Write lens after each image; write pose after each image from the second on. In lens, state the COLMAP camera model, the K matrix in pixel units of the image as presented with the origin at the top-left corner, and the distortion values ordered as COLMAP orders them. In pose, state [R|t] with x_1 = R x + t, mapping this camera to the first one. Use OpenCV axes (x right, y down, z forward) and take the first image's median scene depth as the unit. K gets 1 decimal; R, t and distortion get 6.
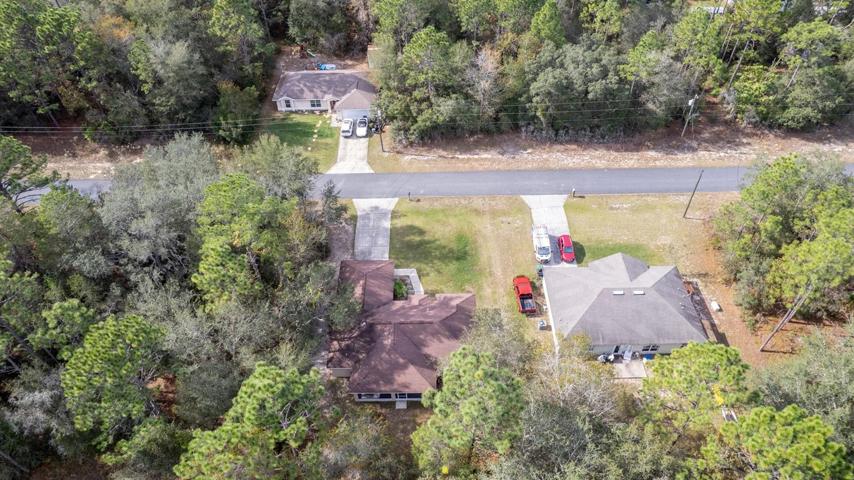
lens RADIAL K [[654.4, 0, 428.7], [0, 654.4, 240.8], [0, 0, 1]] dist [-0.045868, 0.014636]
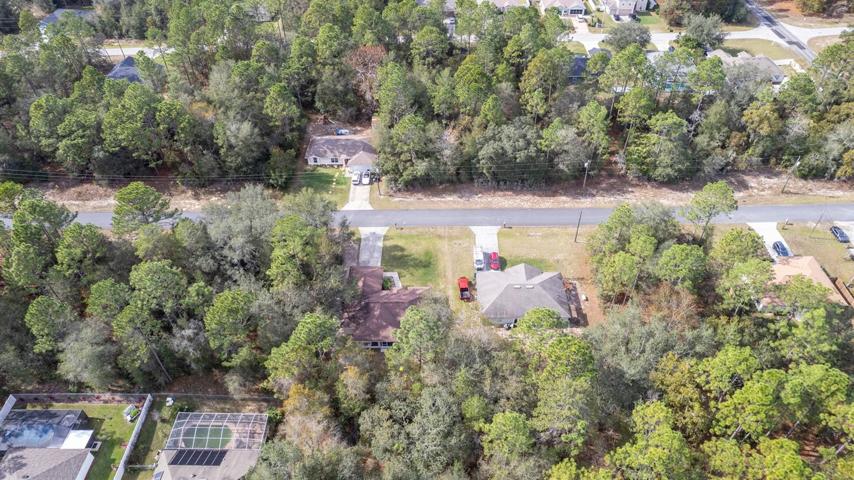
lens RADIAL K [[654.4, 0, 425.7], [0, 654.4, 238.8], [0, 0, 1]] dist [-0.045868, 0.014636]
pose [[0.999707, 0.012598, -0.020646, 0.069927], [-0.013392, 0.999157, -0.038805, 0.019450], [0.020140, 0.039070, 0.999033, -0.503634]]
